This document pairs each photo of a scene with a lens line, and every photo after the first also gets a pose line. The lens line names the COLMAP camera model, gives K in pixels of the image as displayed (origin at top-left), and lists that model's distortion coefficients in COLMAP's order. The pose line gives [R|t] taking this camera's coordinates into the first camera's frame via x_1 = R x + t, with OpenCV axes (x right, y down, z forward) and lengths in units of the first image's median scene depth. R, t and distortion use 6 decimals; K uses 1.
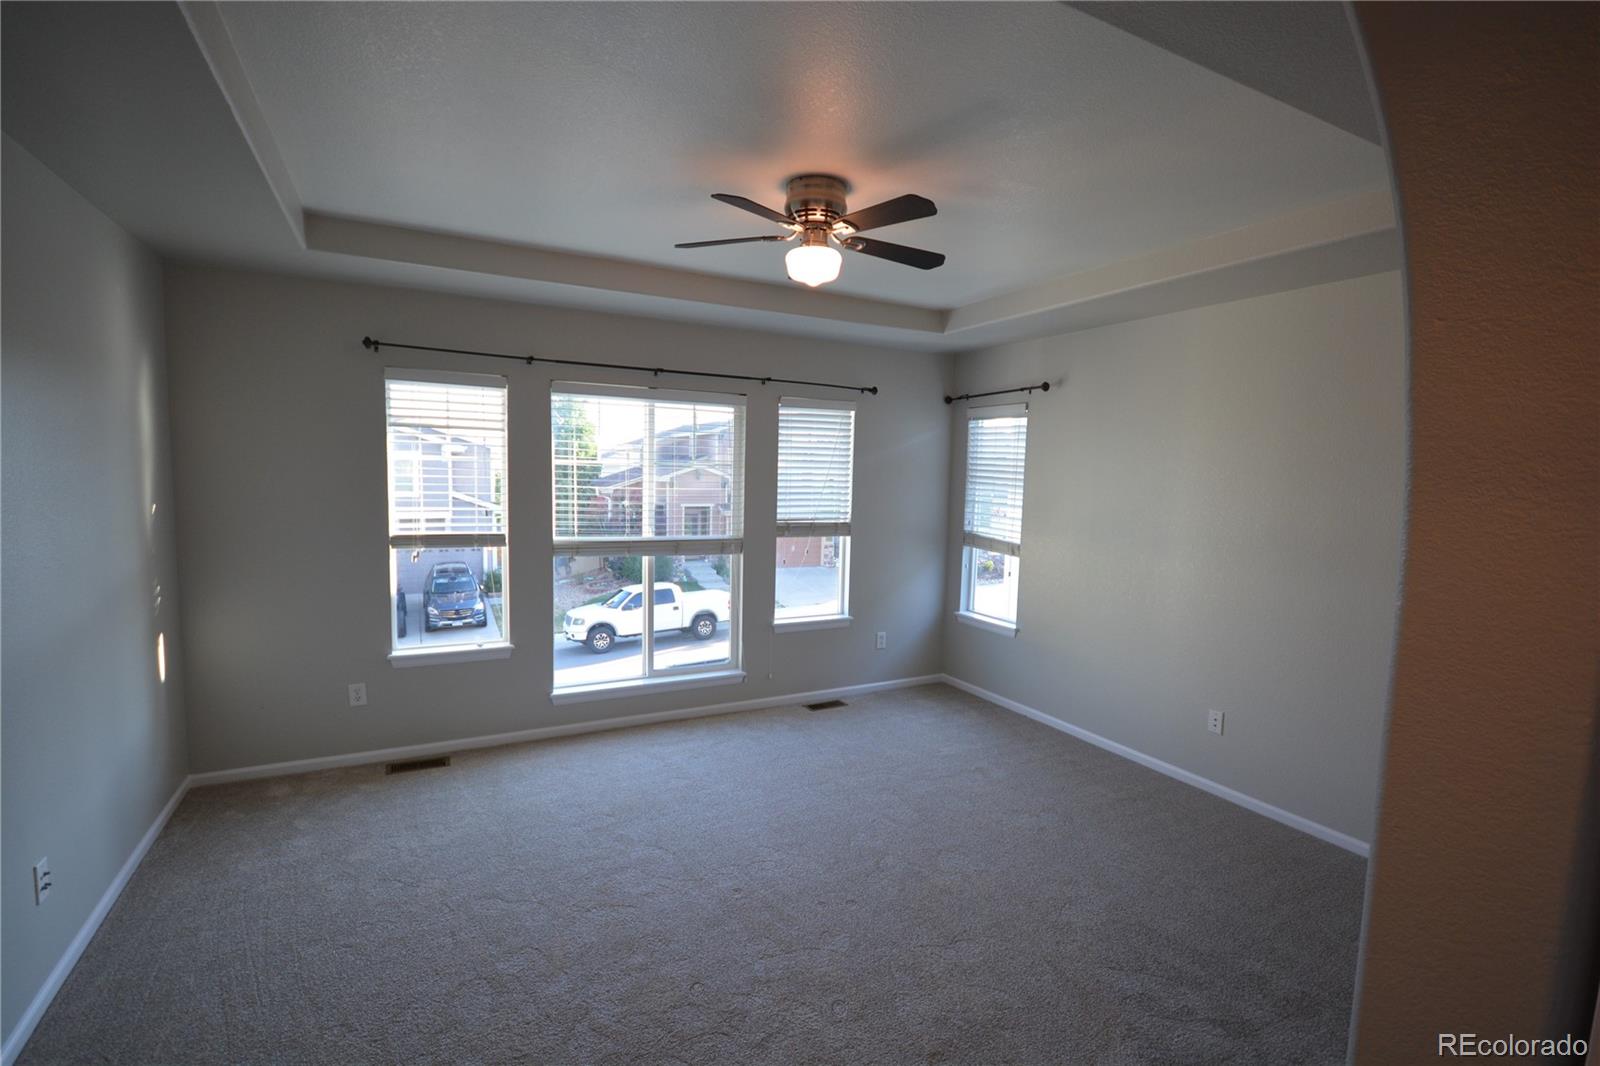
lens RADIAL K [[736.3, 0, 807.5], [0, 736.3, 536.3], [0, 0, 1]] dist [0.001143, 0.000507]
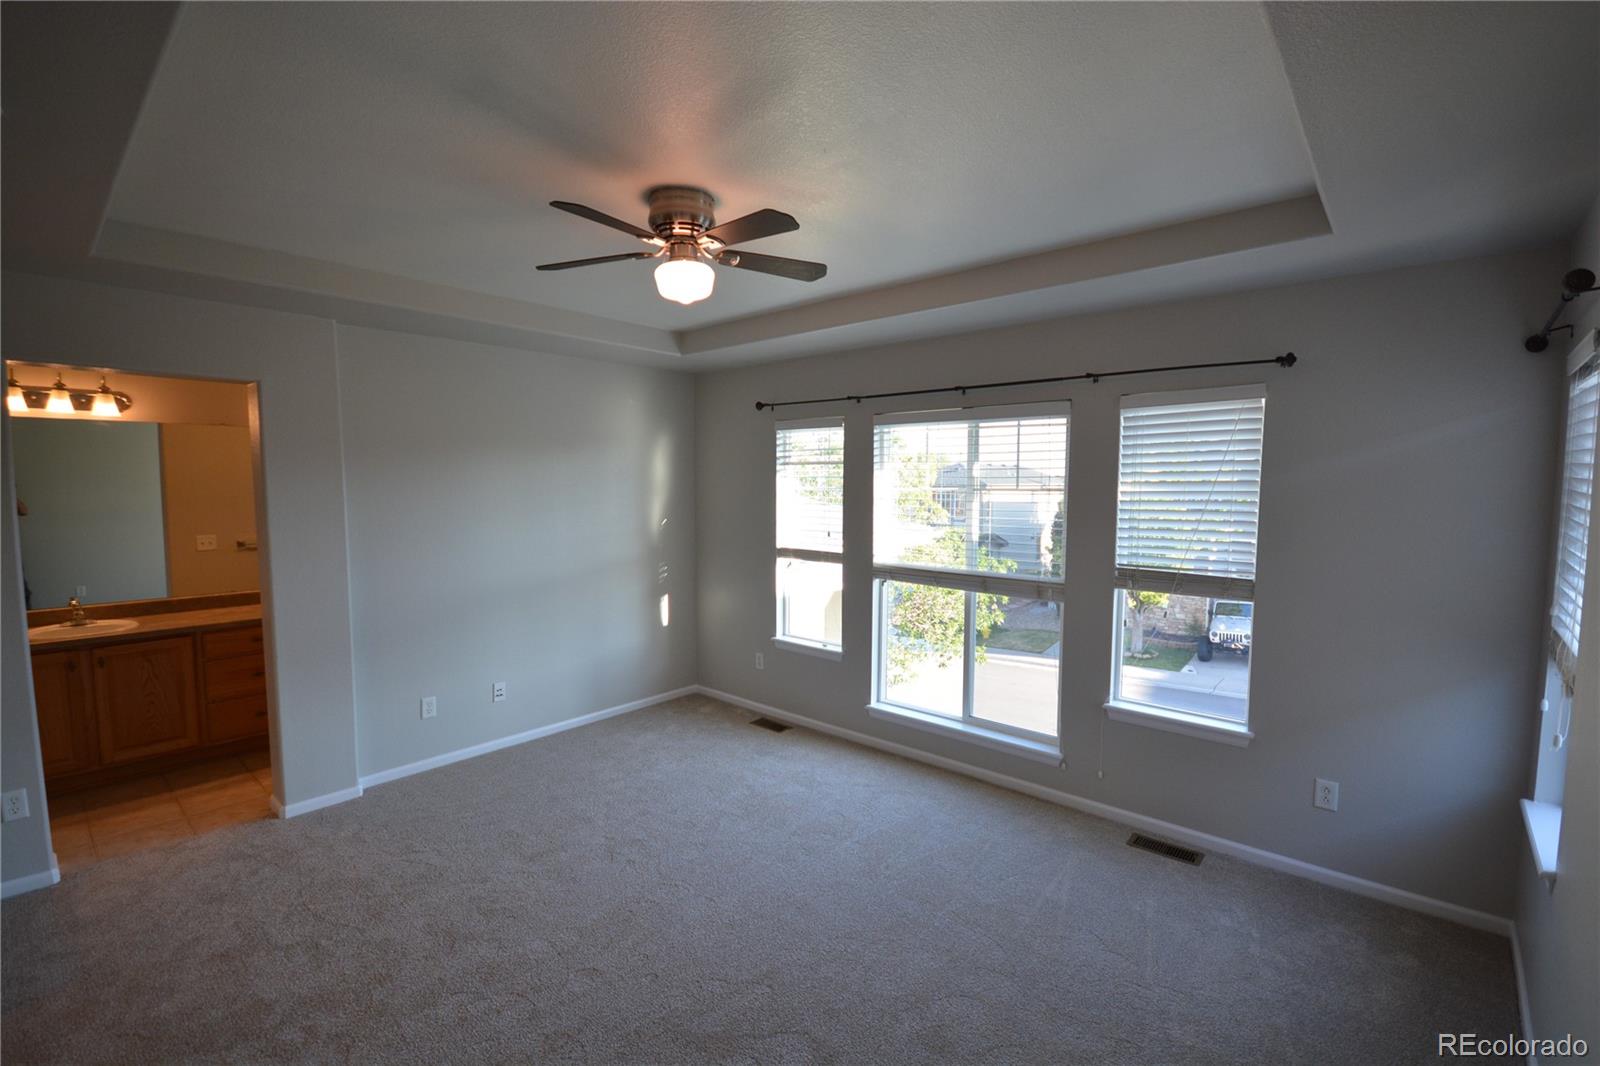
lens RADIAL K [[705.5, 0, 798.2], [0, 705.5, 538.9], [0, 0, 1]] dist [-0.003831, -0.000555]
pose [[0.348709, 0.054842, -0.935625, 0.590799], [-0.073669, 0.996802, 0.030971, -0.054566], [0.934331, 0.058127, 0.351634, 0.544789]]
